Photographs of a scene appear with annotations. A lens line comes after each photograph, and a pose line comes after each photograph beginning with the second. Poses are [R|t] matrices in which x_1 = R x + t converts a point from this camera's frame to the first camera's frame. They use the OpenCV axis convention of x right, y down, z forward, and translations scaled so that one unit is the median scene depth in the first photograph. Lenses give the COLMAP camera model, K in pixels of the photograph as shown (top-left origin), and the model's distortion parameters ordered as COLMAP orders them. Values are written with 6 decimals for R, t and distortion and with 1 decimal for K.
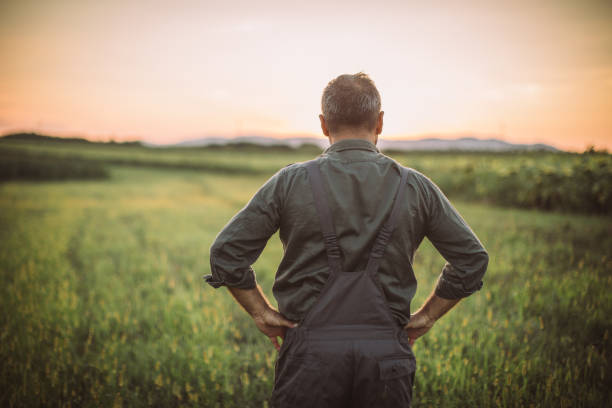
lens RADIAL K [[868.9, 0, 305.9], [0, 868.9, 202.9], [0, 0, 1]] dist [-0.097500, 0.000000]
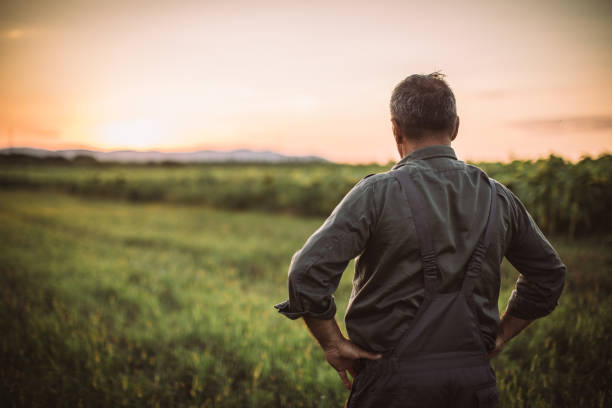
lens RADIAL K [[868.9, 0, 284.0], [0, 868.9, 208.5], [0, 0, 1]] dist [-0.097500, 0.000000]
pose [[0.963869, -0.016892, 0.265841, -0.343492], [0.018925, 0.999808, -0.005087, -0.007110], [-0.265704, 0.009934, 0.964003, 0.179603]]
